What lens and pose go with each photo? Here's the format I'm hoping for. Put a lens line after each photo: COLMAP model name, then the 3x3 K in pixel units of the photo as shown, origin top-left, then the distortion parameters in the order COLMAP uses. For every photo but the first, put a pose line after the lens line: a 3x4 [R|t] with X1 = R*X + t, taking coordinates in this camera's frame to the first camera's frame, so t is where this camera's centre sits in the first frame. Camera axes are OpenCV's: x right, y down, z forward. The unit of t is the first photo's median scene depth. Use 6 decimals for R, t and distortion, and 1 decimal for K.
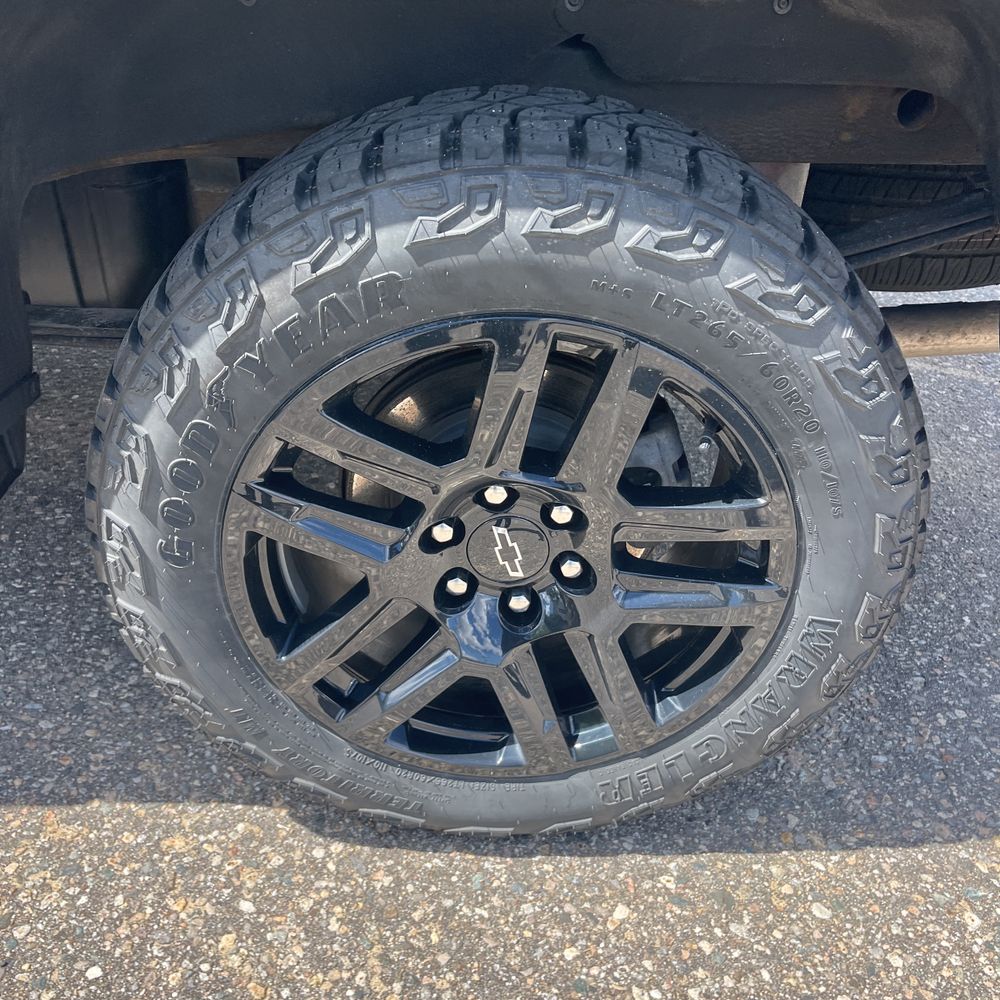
lens RADIAL K [[1014.2, 0, 496.4], [0, 1014.2, 496.2], [0, 0, 1]] dist [0.069642, -0.104330]
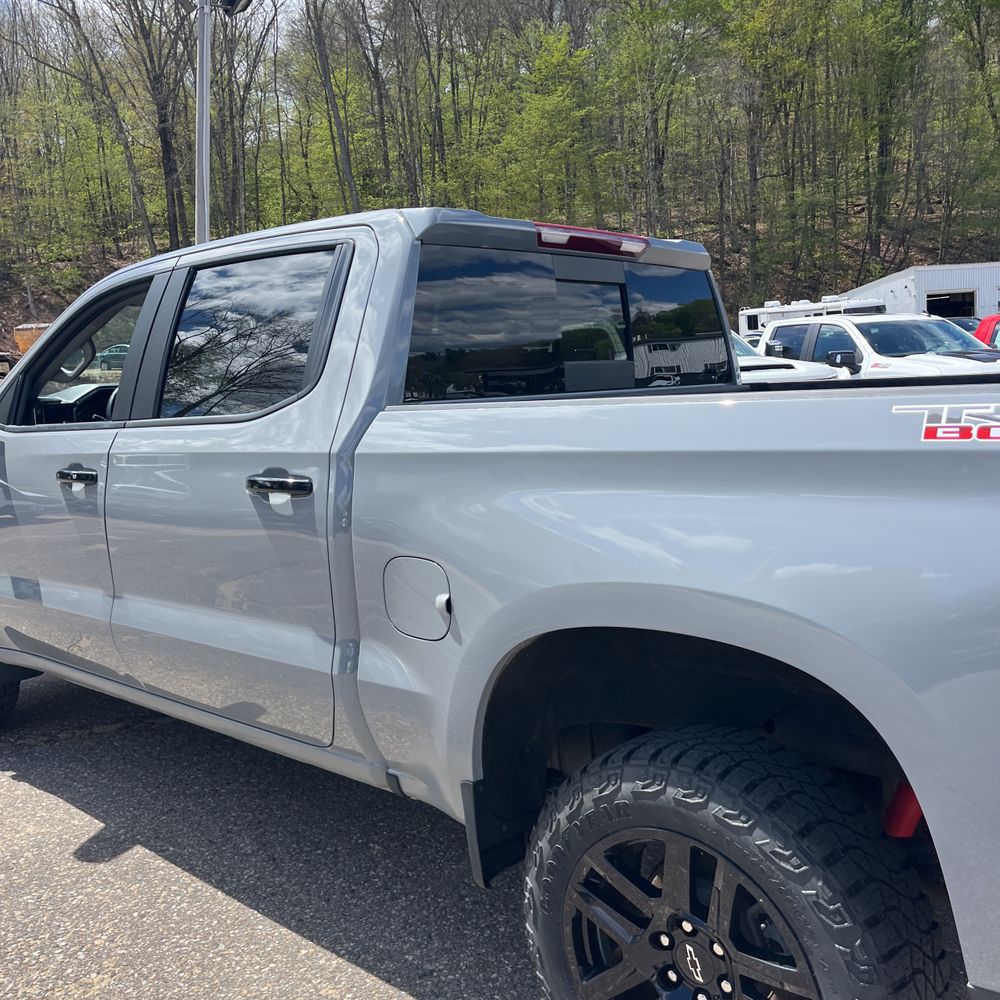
lens RADIAL K [[1015.4, 0, 502.7], [0, 1015.4, 498.4], [0, 0, 1]] dist [0.036961, -0.009969]
pose [[0.745087, 0.022757, -0.666579, 1.228458], [-0.312063, 0.895171, -0.318255, -0.001658], [0.589459, 0.445142, 0.674082, -1.082159]]
